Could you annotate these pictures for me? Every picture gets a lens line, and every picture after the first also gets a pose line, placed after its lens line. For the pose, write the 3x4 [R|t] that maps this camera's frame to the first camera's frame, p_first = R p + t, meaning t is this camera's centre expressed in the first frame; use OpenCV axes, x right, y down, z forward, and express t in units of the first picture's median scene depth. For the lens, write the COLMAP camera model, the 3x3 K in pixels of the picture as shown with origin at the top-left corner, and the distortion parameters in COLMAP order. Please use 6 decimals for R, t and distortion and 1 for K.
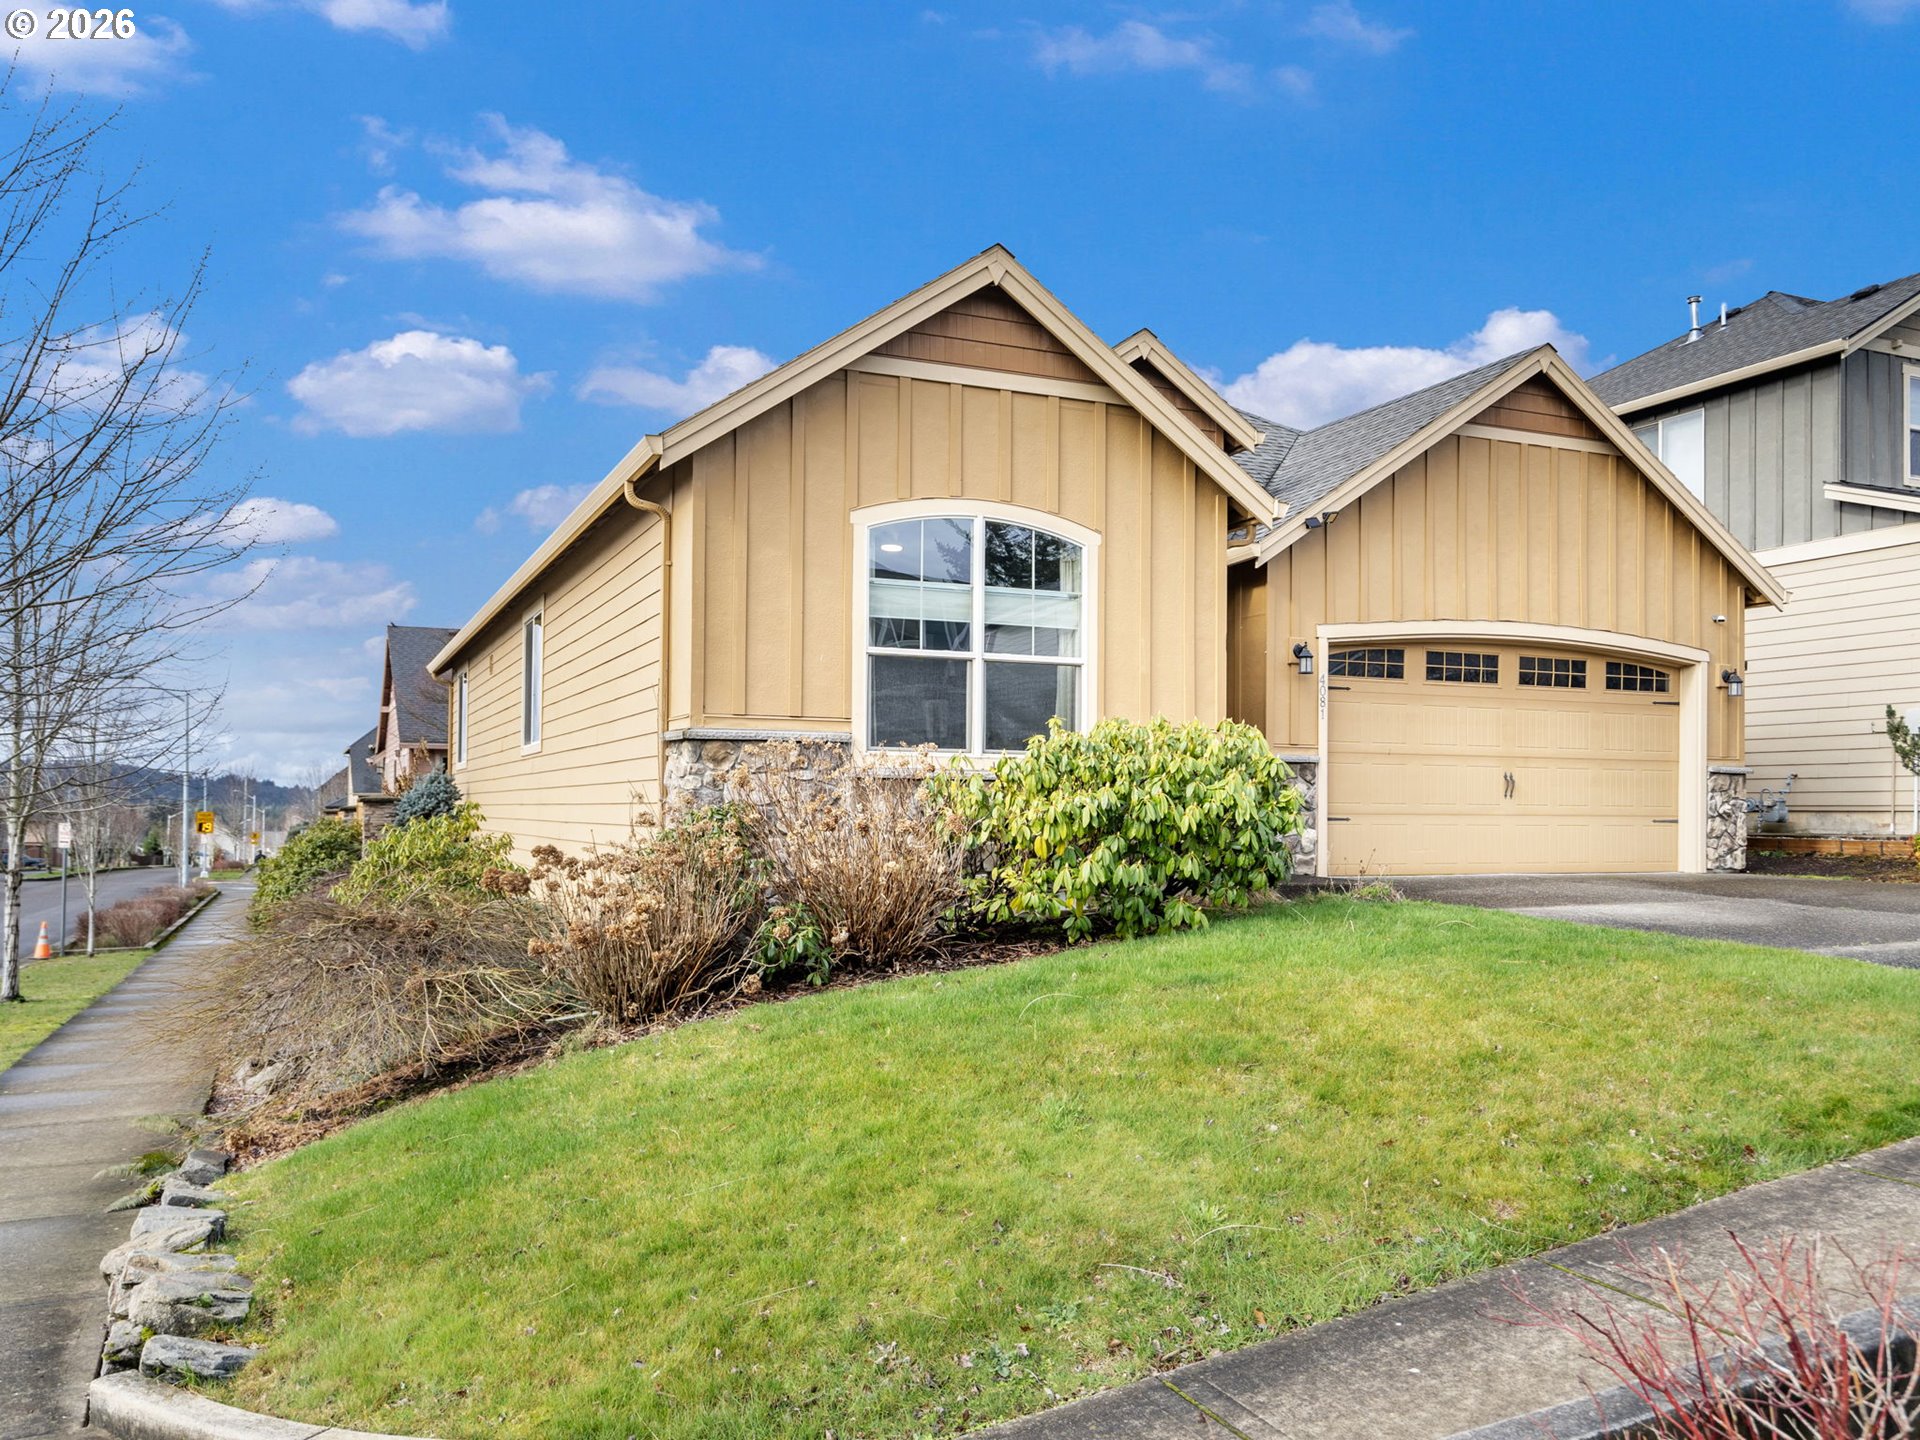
lens RADIAL K [[1484.9, 0, 964.2], [0, 1484.9, 726.0], [0, 0, 1]] dist [0.016802, -0.002921]
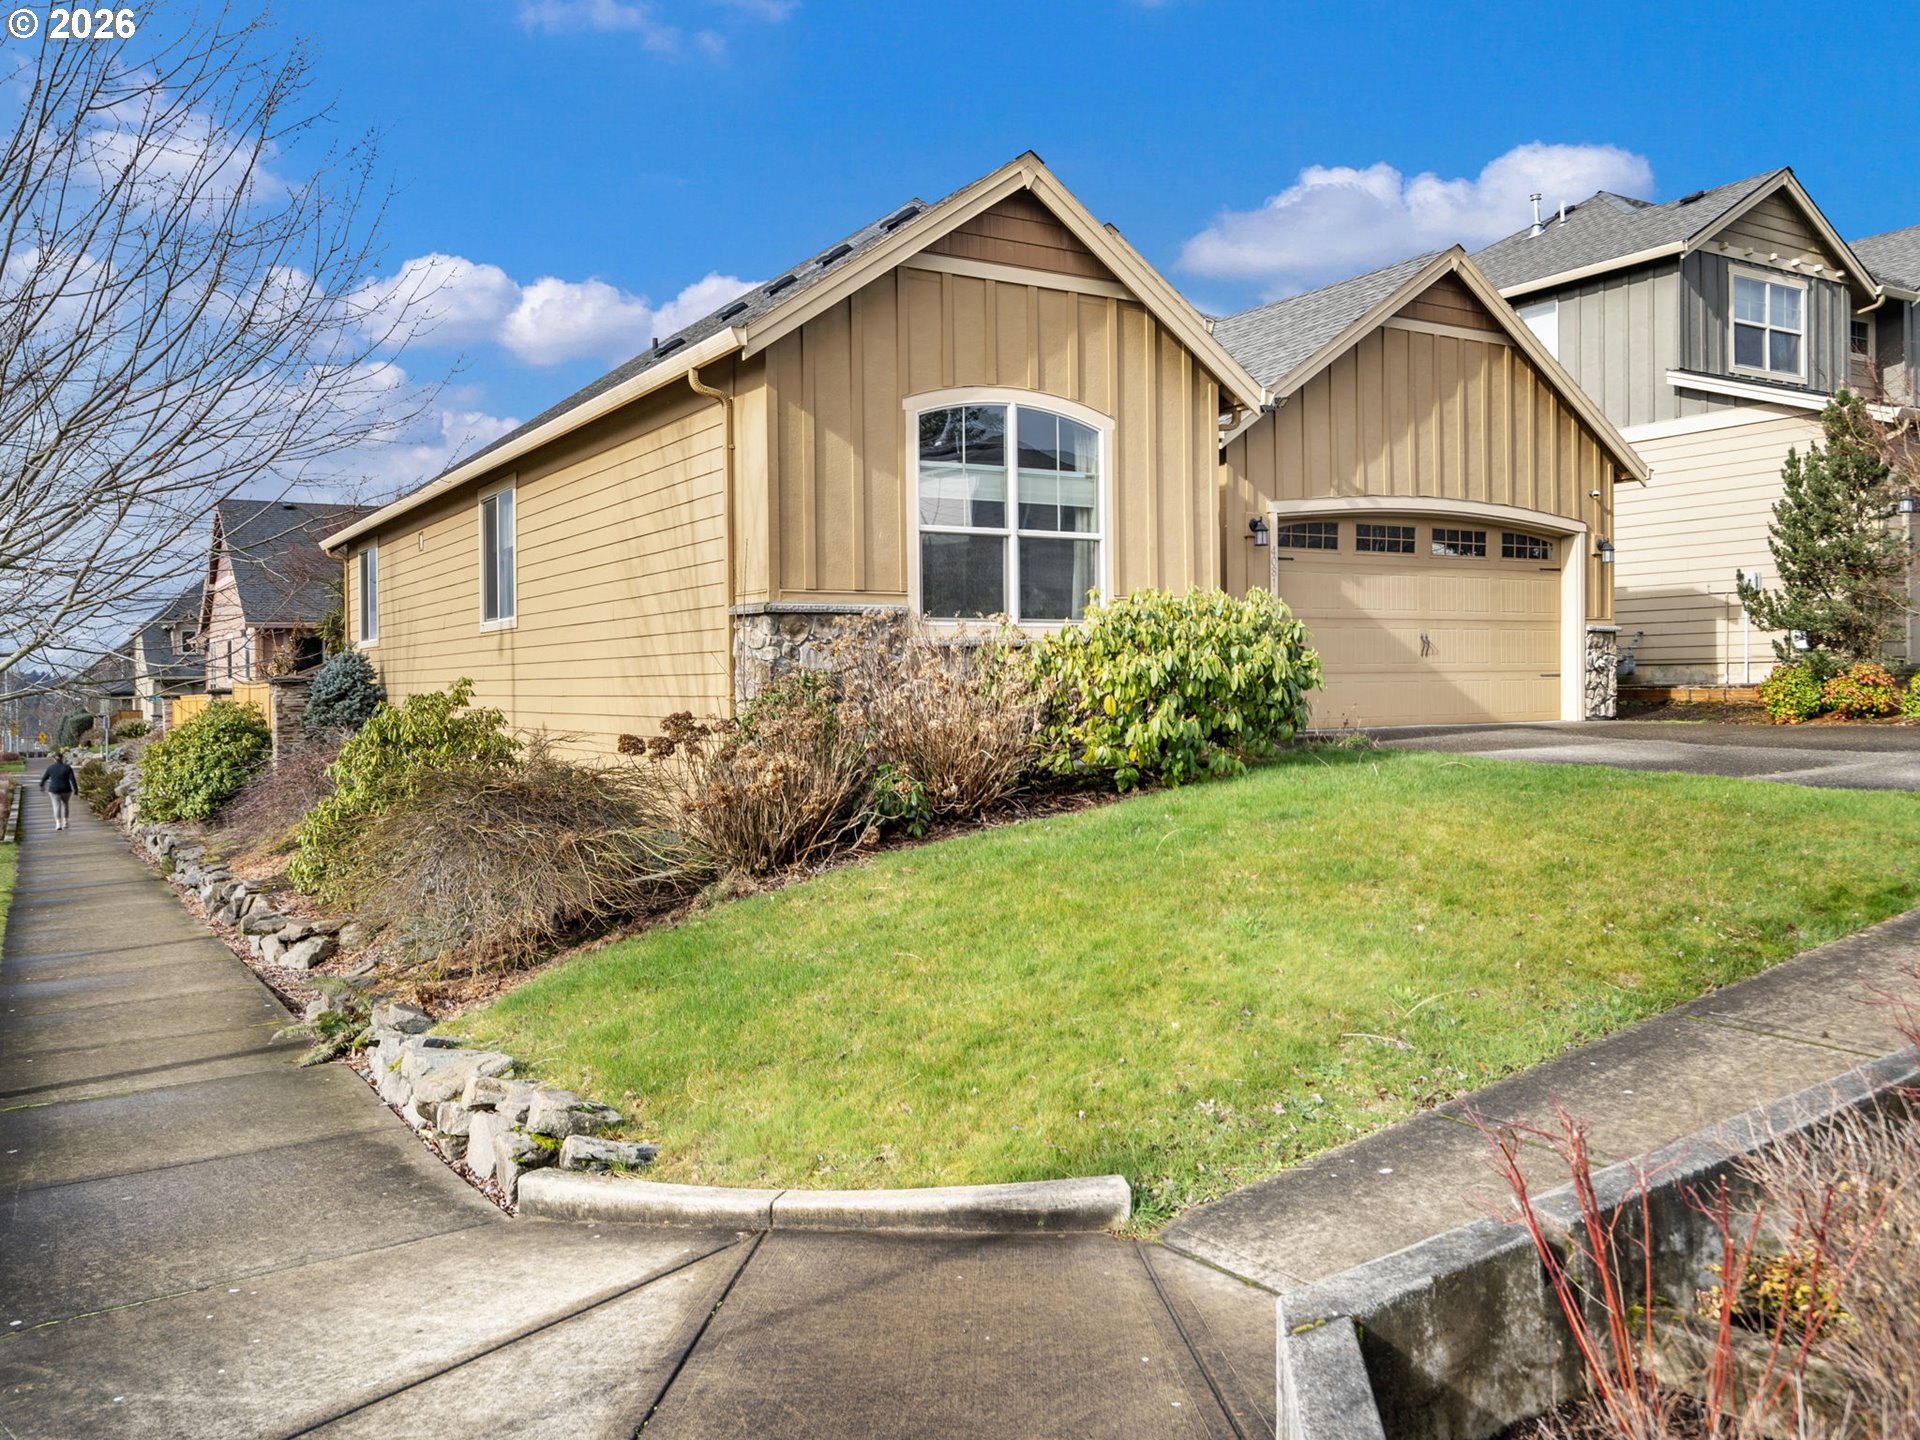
lens RADIAL K [[1503.6, 0, 969.0], [0, 1503.6, 629.8], [0, 0, 1]] dist [0.016008, 0.003775]
pose [[0.989846, -0.015268, 0.141322, -0.138514], [0.012171, 0.999667, 0.022752, -0.001303], [-0.141622, -0.020801, 0.989702, -0.064085]]
